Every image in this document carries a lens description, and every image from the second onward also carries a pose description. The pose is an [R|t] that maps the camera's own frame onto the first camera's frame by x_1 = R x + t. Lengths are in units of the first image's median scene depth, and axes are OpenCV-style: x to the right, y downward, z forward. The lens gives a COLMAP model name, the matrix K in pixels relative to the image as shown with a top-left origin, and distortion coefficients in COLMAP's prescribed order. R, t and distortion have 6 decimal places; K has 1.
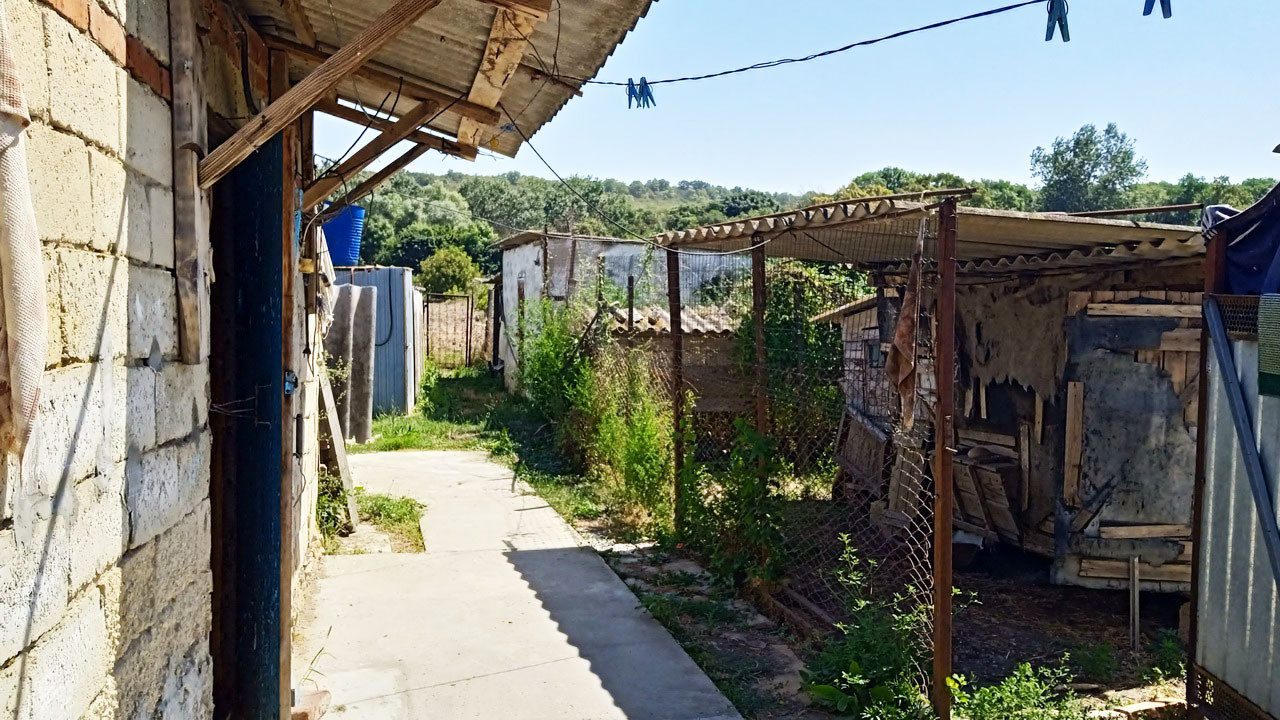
lens RADIAL K [[1097.1, 0, 649.3], [0, 1097.1, 365.2], [0, 0, 1]] dist [0.115767, -0.209498]
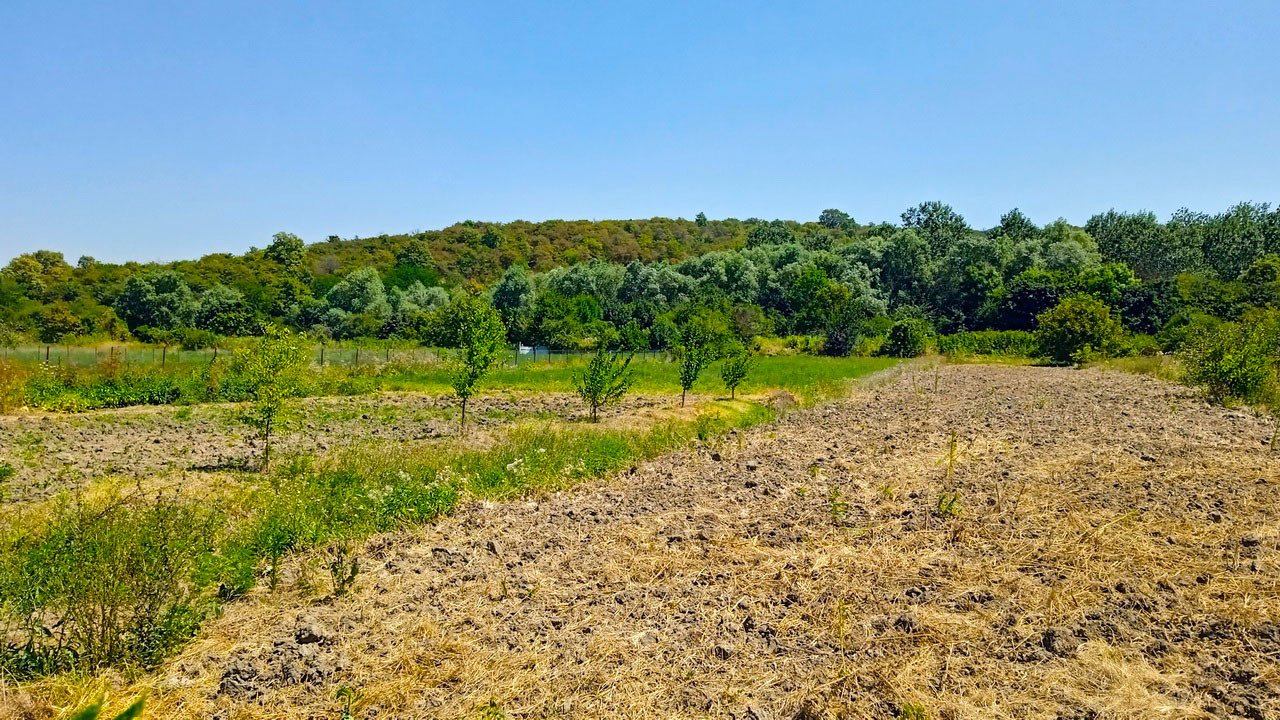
lens RADIAL K [[1069.8, 0, 643.1], [0, 1069.8, 365.9], [0, 0, 1]] dist [0.131456, -0.223213]
pose [[0.858416, 0.011640, -0.512822, -0.042961], [-0.039398, 0.998285, -0.043290, -0.010234], [0.511439, 0.057364, 0.857403, 0.160445]]
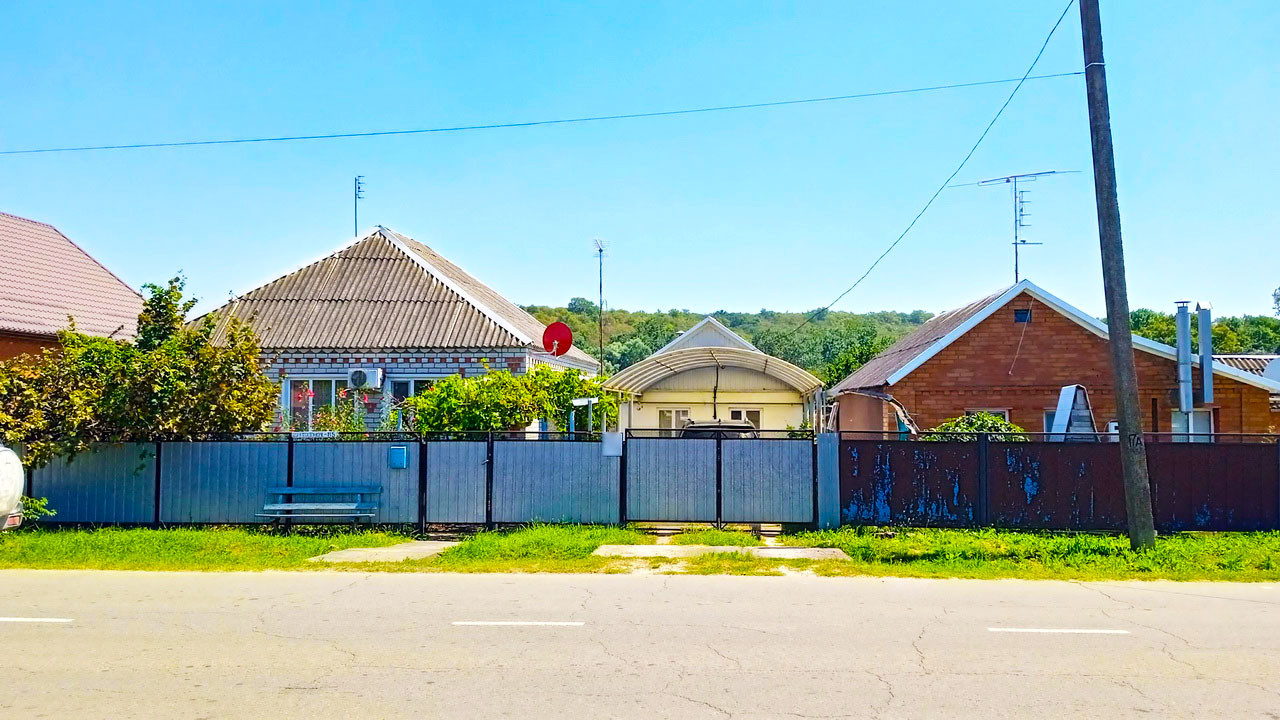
lens RADIAL K [[1069.3, 0, 636.5], [0, 1069.3, 356.0], [0, 0, 1]] dist [0.120489, -0.189683]
pose [[0.953178, -0.020860, -0.301690, 0.068499], [-0.016543, 0.992527, -0.120895, 0.006485], [0.301957, 0.120226, 0.945710, -0.170560]]
